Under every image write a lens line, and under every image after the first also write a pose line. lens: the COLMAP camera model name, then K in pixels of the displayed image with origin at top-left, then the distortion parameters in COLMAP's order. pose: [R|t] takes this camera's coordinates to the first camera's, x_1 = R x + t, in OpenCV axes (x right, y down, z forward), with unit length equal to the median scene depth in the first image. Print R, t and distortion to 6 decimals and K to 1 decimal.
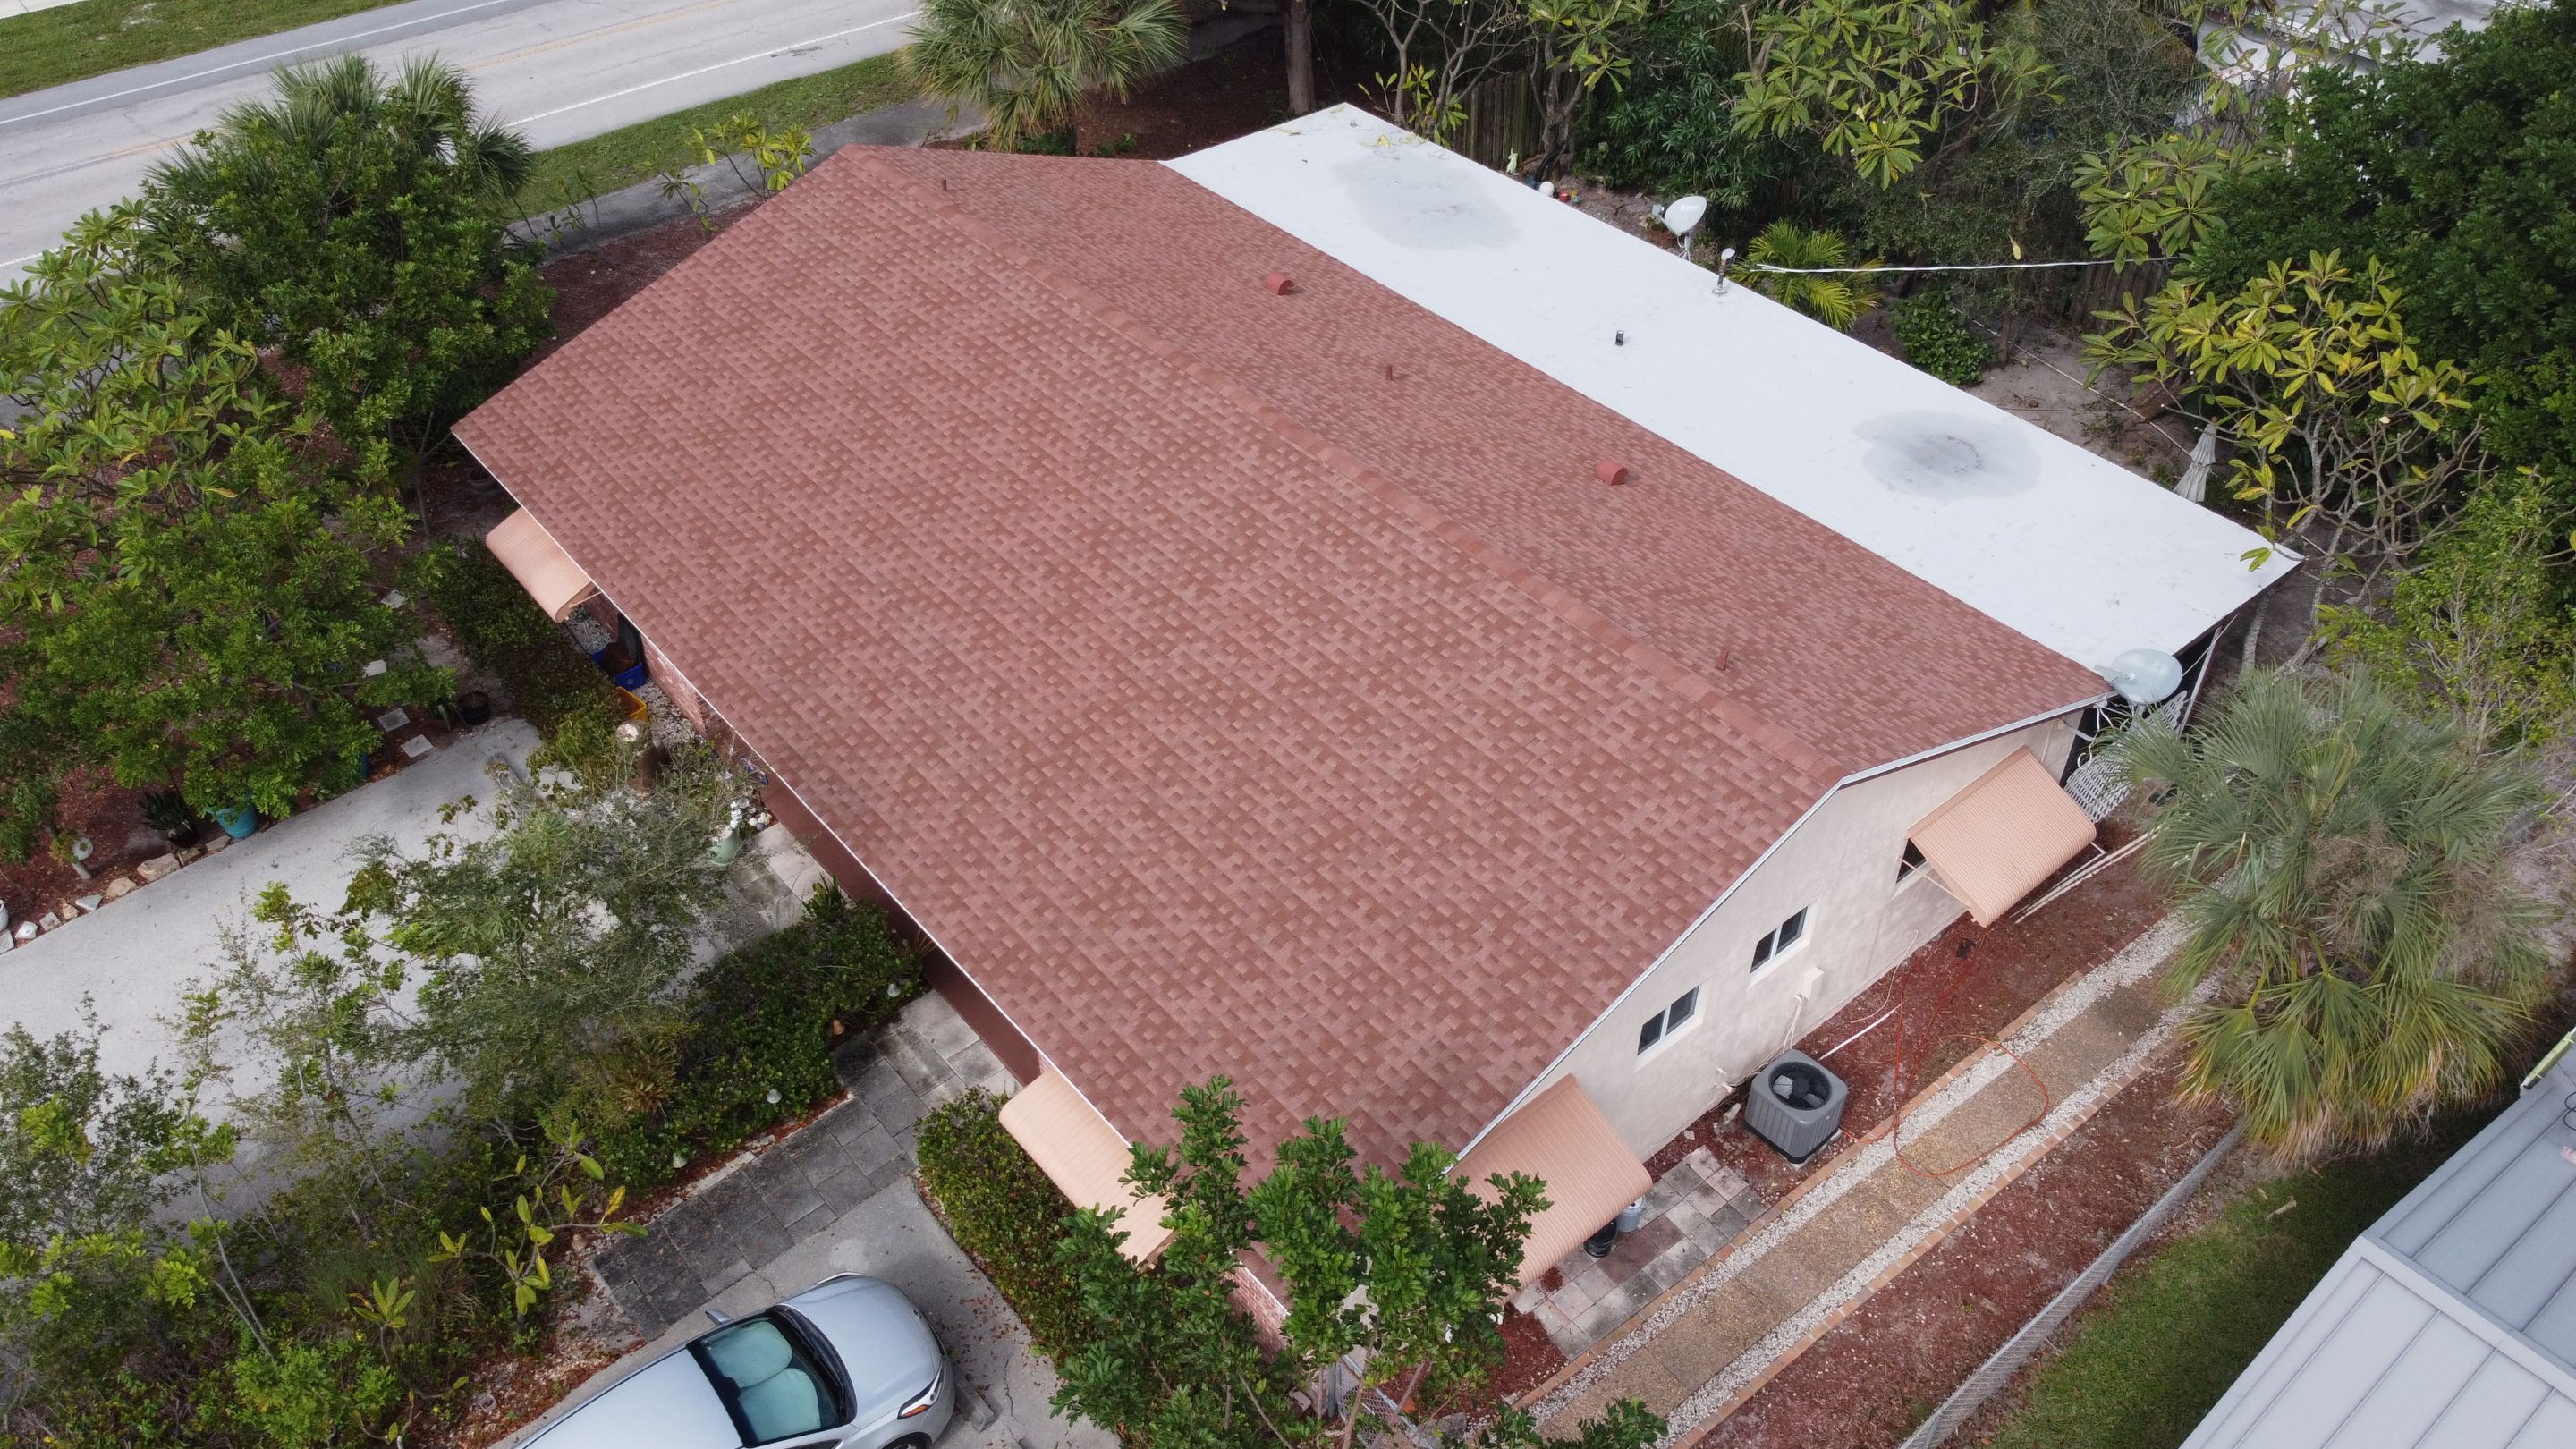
lens RADIAL K [[1935.6, 0, 1294.0], [0, 1935.6, 723.8], [0, 0, 1]] dist [-0.002228, -0.000601]
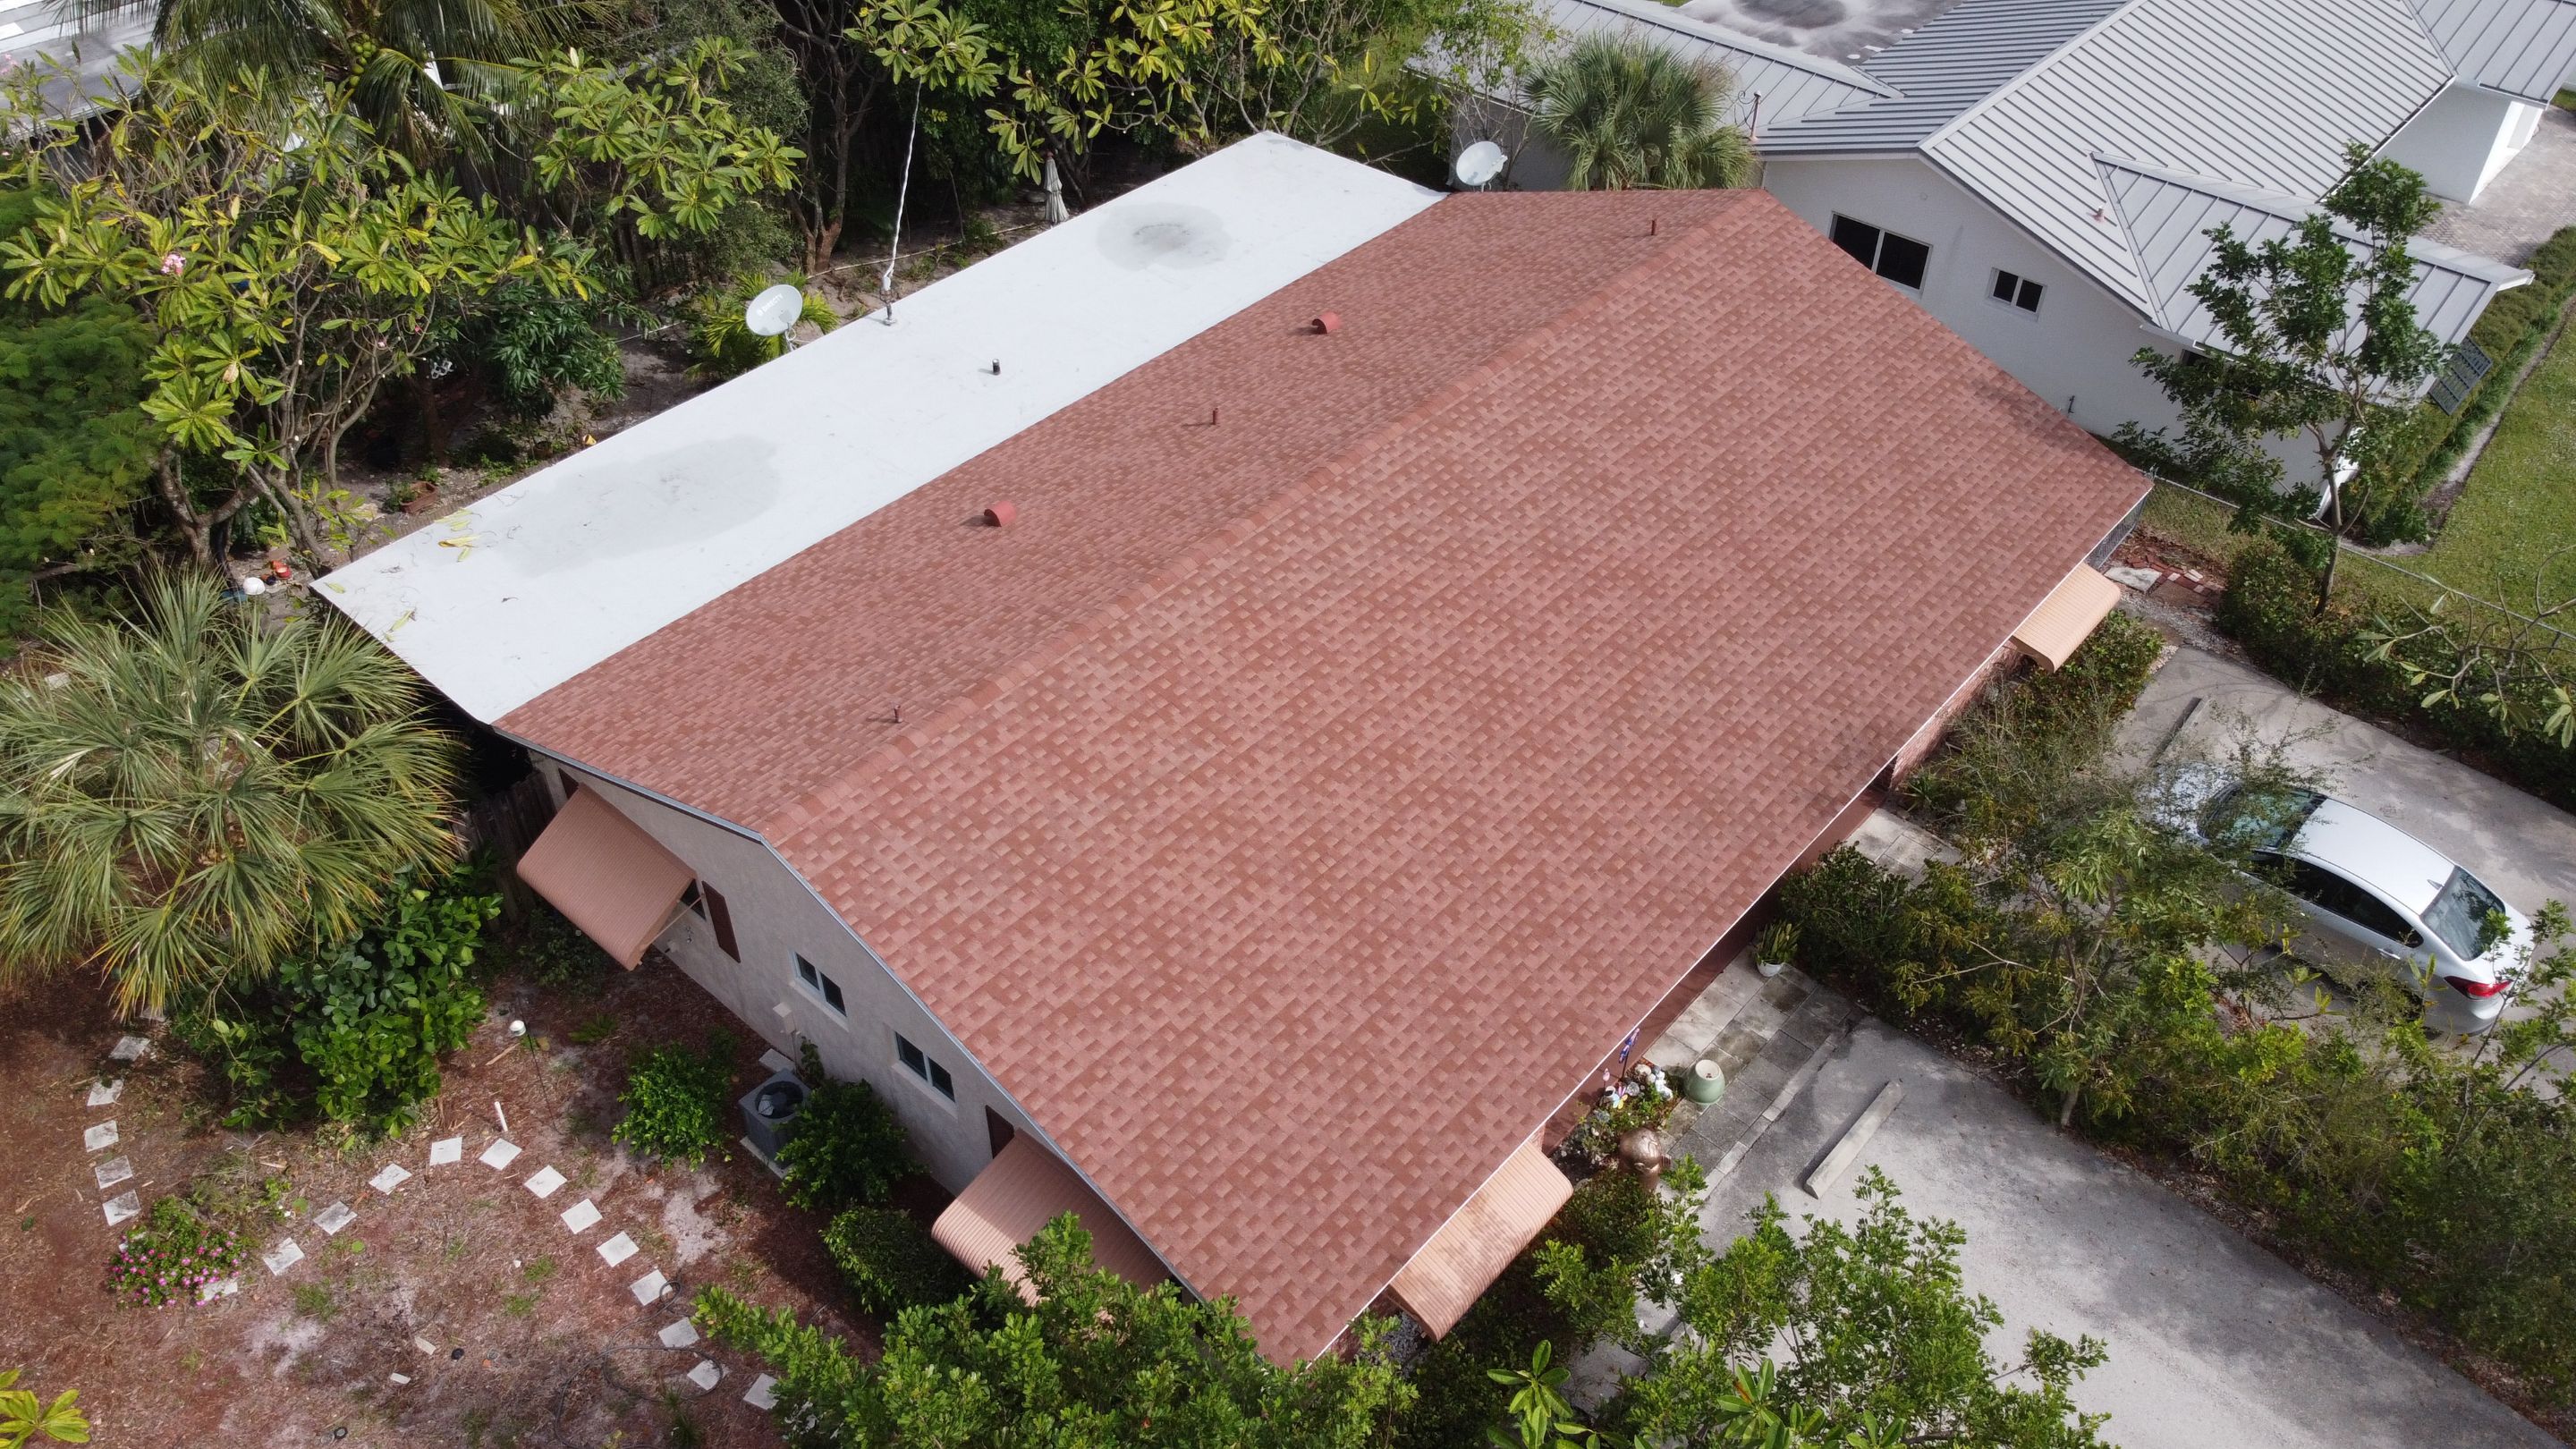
lens RADIAL K [[1935.6, 0, 1292.5], [0, 1935.6, 728.0], [0, 0, 1]] dist [-0.002228, -0.000601]
pose [[-0.155998, -0.652903, 0.741203, -0.946135], [0.637232, 0.506831, 0.580567, -0.770966], [-0.754718, 0.562886, 0.336986, 0.843302]]
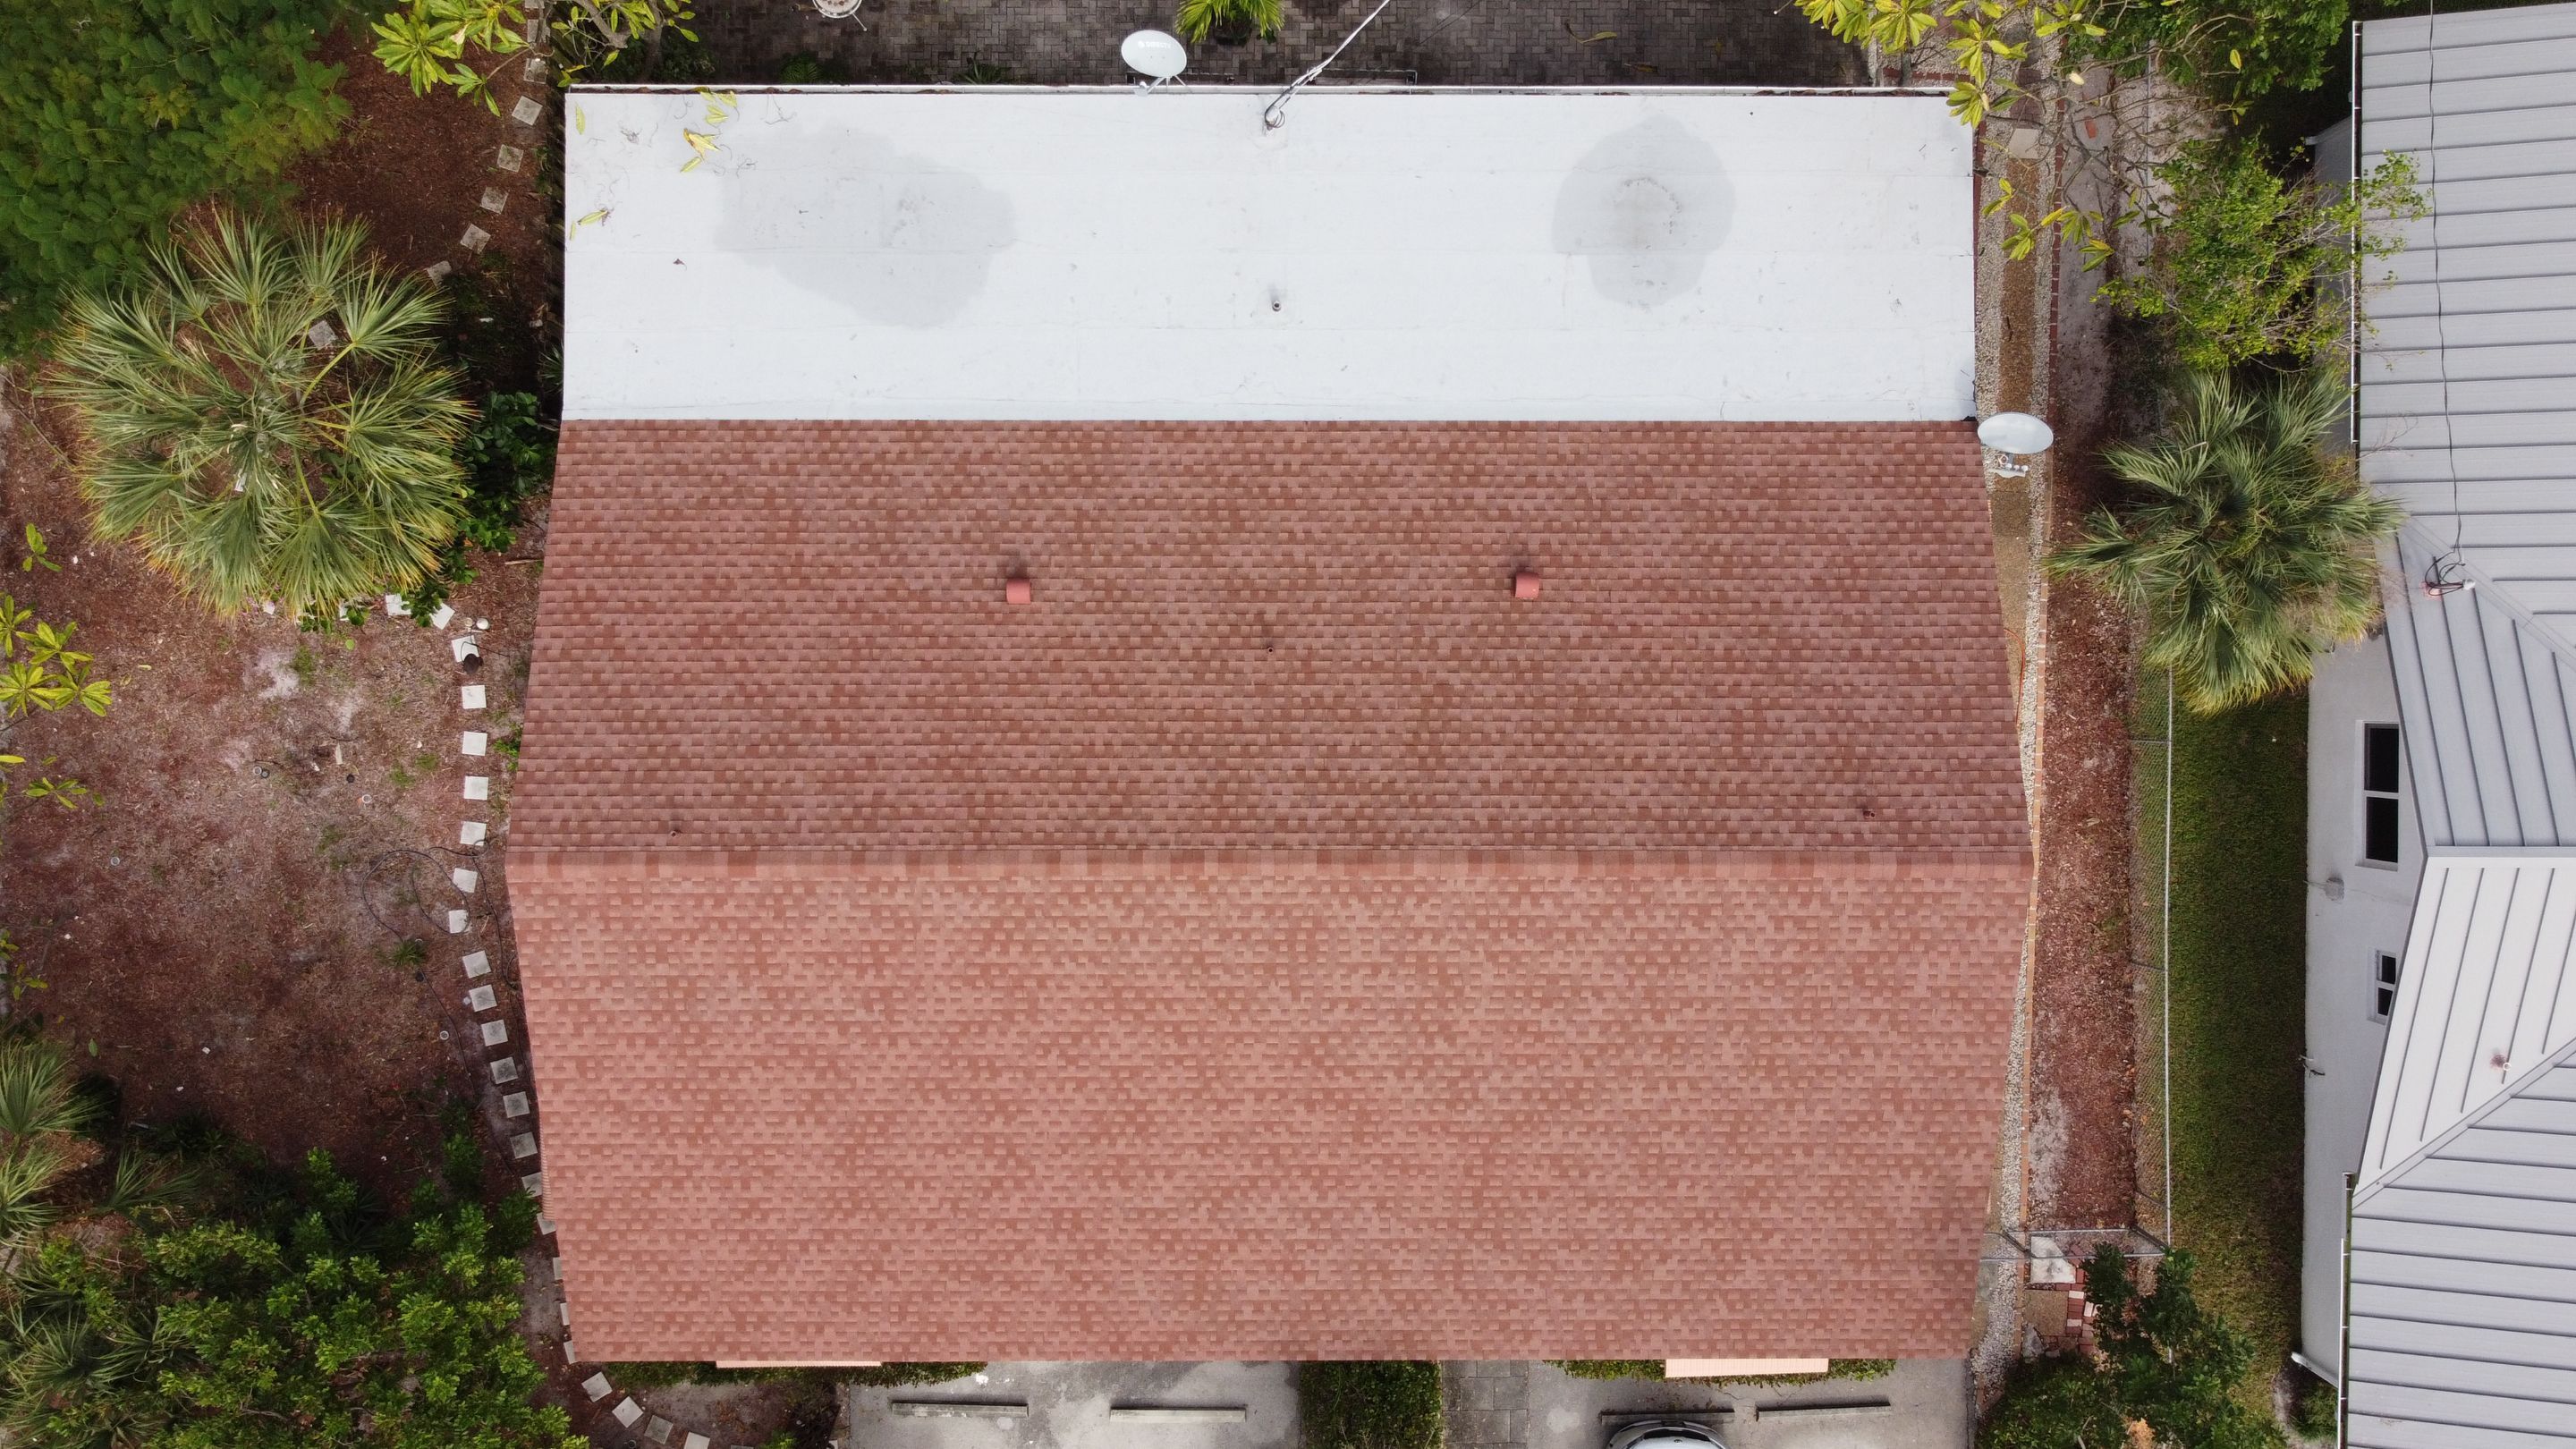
lens RADIAL K [[1935.6, 0, 1289.1], [0, 1935.6, 718.1], [0, 0, 1]] dist [-0.002228, -0.000601]
pose [[0.641184, -0.767380, -0.003500, 0.038559], [0.495404, 0.410442, 0.765580, -1.040836], [-0.586053, -0.492611, 0.643332, 0.430121]]
